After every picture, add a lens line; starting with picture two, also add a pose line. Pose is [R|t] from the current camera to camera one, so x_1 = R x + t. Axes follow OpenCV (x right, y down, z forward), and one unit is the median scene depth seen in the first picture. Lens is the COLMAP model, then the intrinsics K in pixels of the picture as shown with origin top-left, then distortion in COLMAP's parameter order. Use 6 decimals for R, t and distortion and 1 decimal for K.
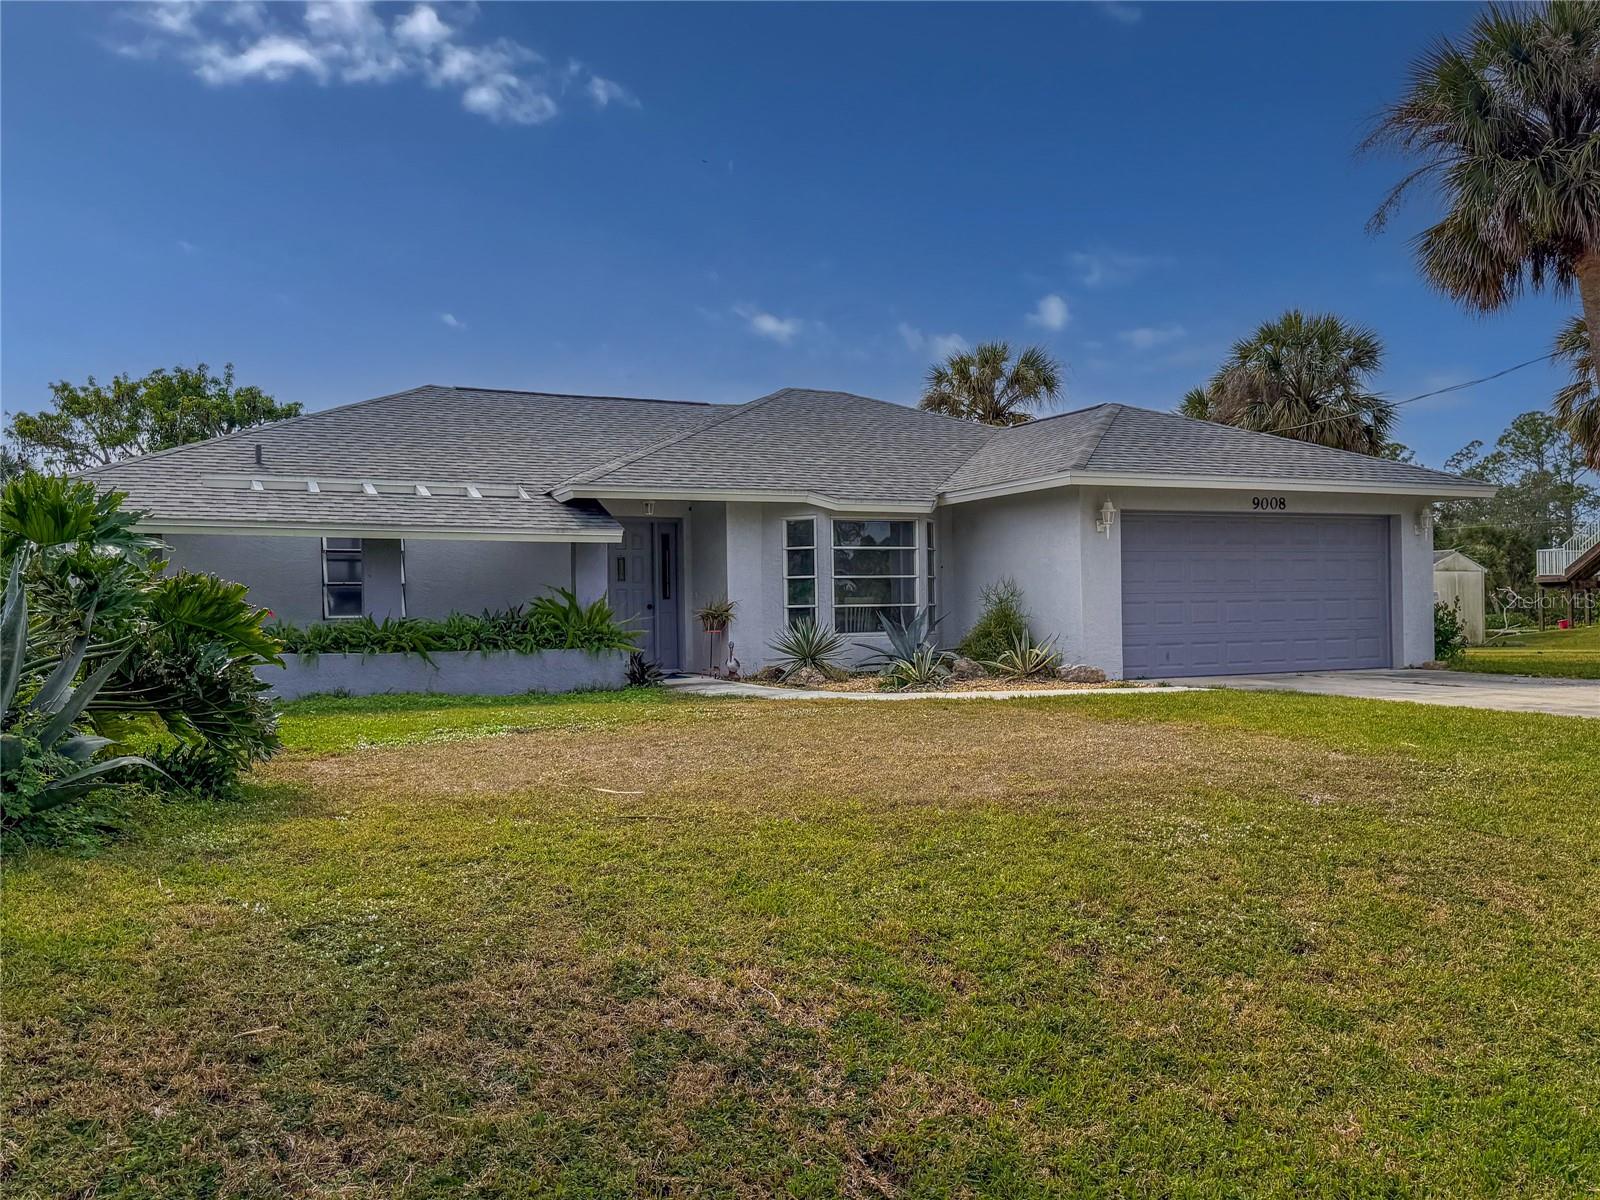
lens RADIAL K [[1373.9, 0, 790.8], [0, 1373.9, 601.4], [0, 0, 1]] dist [0.060087, -0.086268]
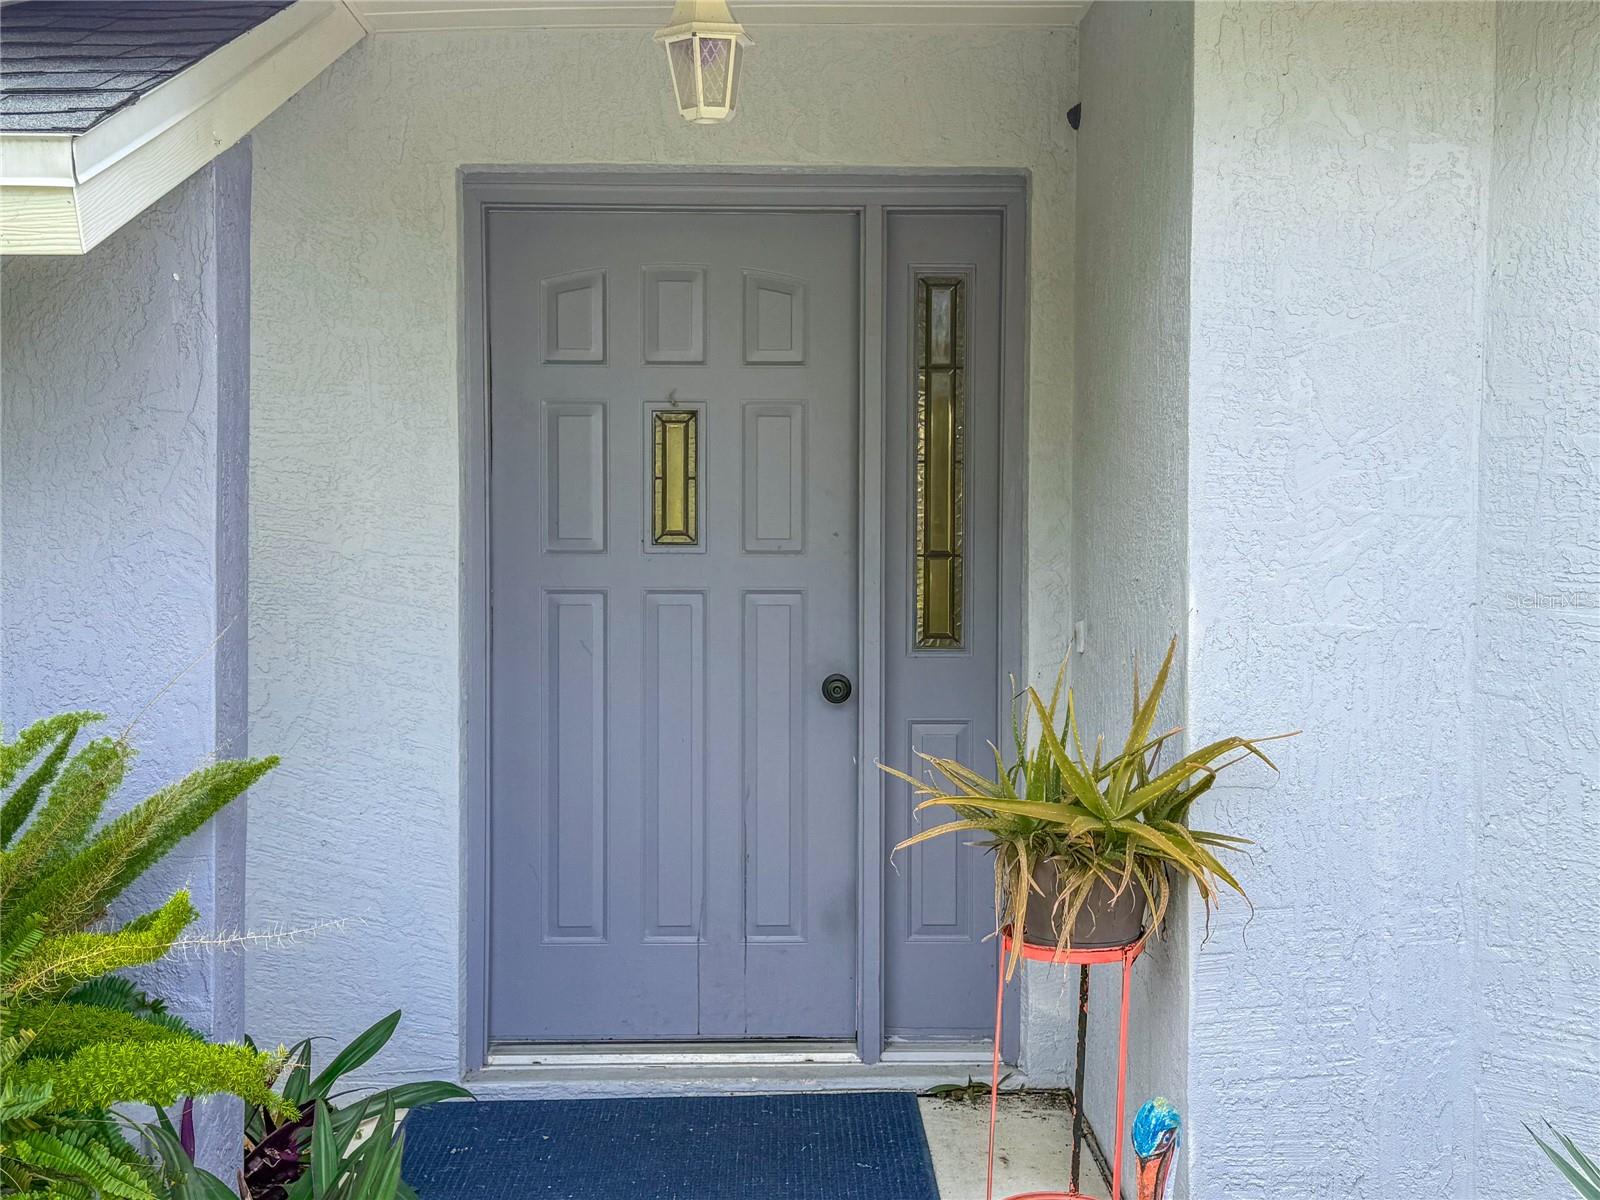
lens RADIAL K [[1896.2, 0, 803.0], [0, 1896.2, 597.0], [0, 0, 1]] dist [0.091206, 0.000000]
pose [[0.892850, 0.035193, -0.448977, 0.003164], [-0.012244, 0.998470, 0.053917, -0.022057], [0.450188, -0.042643, 0.891915, 0.818747]]
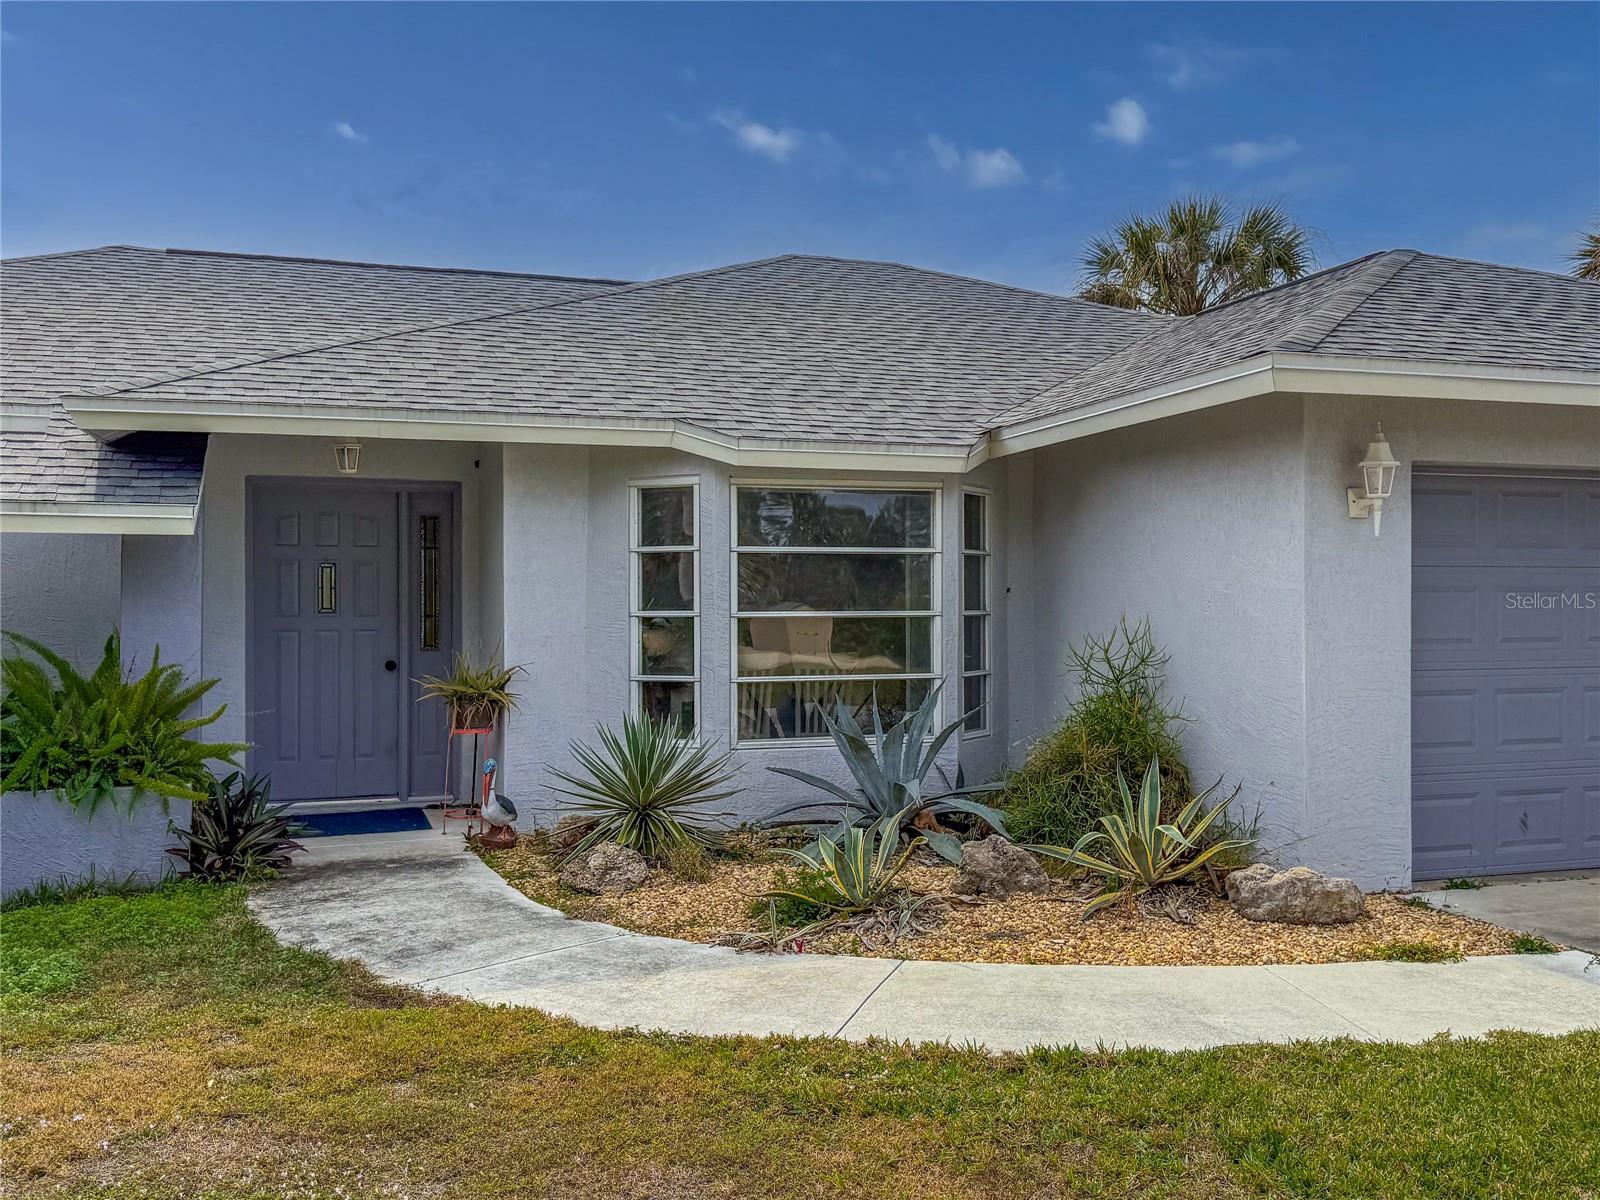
lens RADIAL K [[1491.2, 0, 826.4], [0, 1491.2, 586.2], [0, 0, 1]] dist [0.053018, 0.000000]
pose [[0.990640, 0.013088, -0.135870, 0.125874], [-0.013135, 0.999914, 0.000545, -0.027608], [0.135865, 0.001244, 0.990727, 0.524563]]
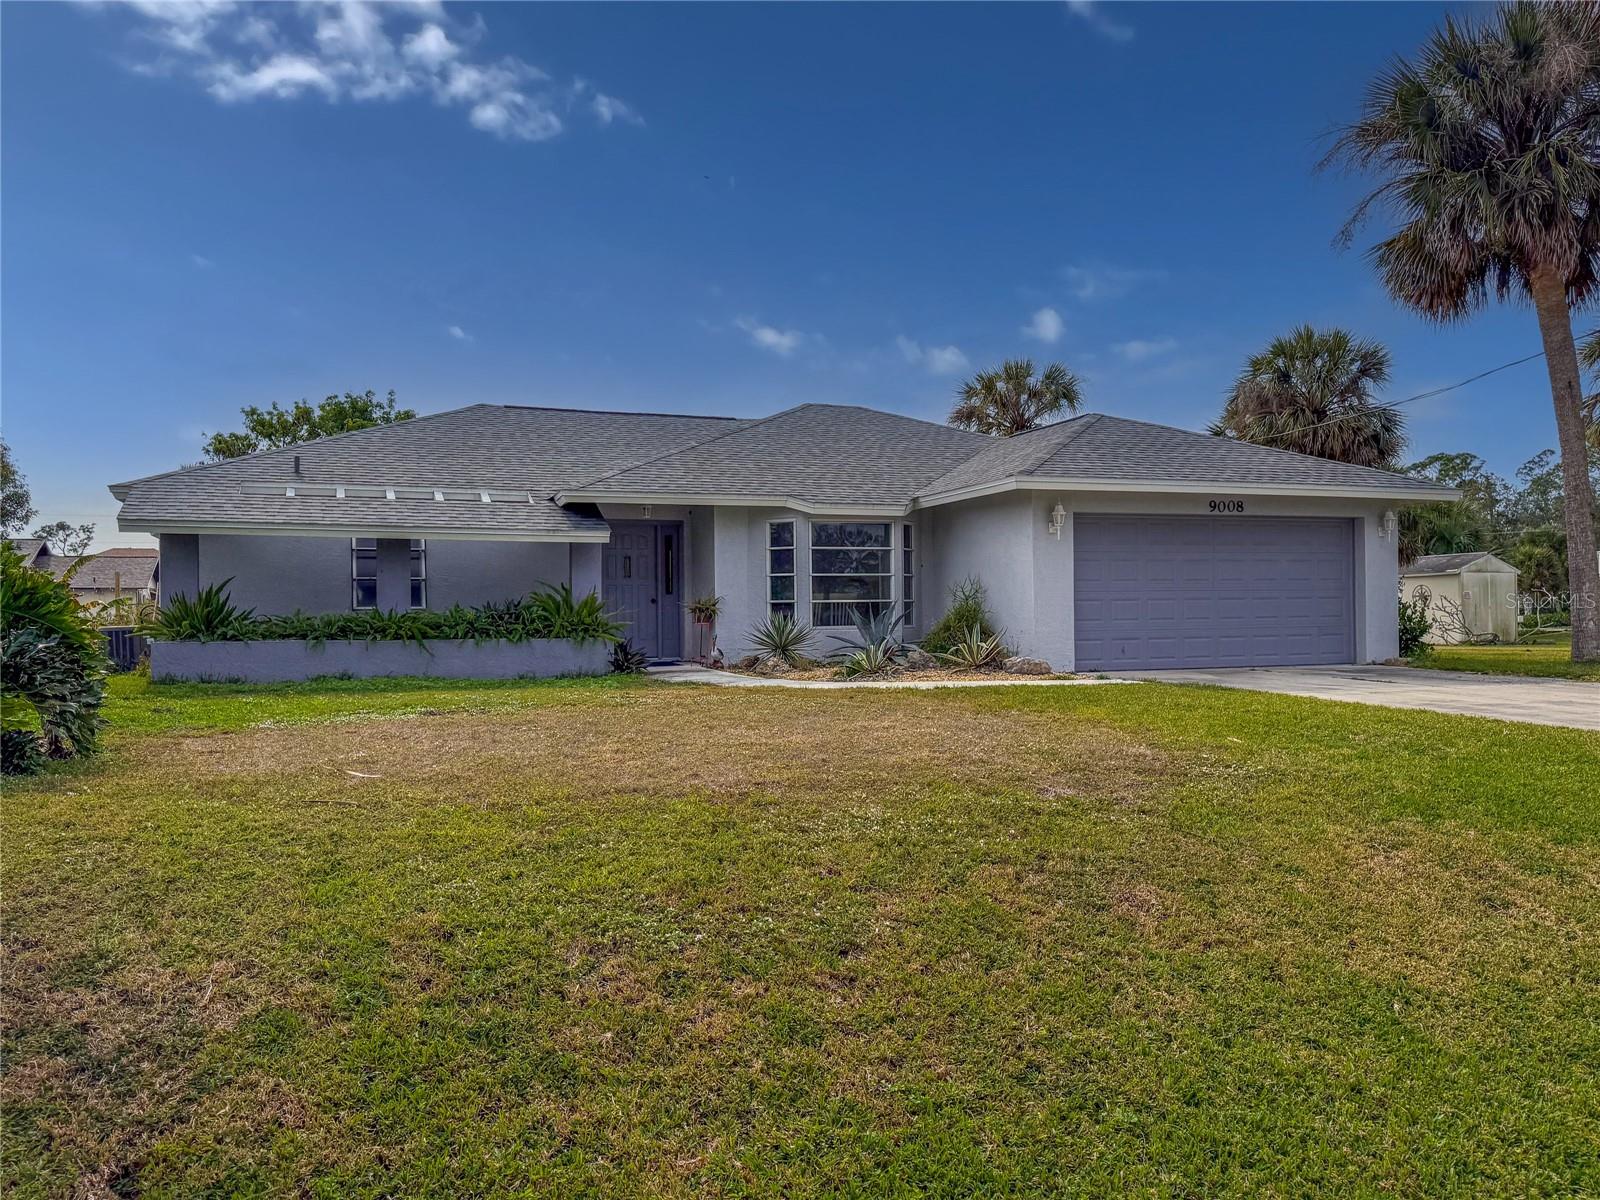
lens RADIAL K [[1216.5, 0, 798.0], [0, 1216.5, 589.8], [0, 0, 1]] dist [0.054712, -0.071162]
pose [[0.994451, 0.005357, -0.105063, 0.121945], [-0.006012, 0.999964, -0.005920, 0.000060], [0.105027, 0.006519, 0.994448, 0.039479]]
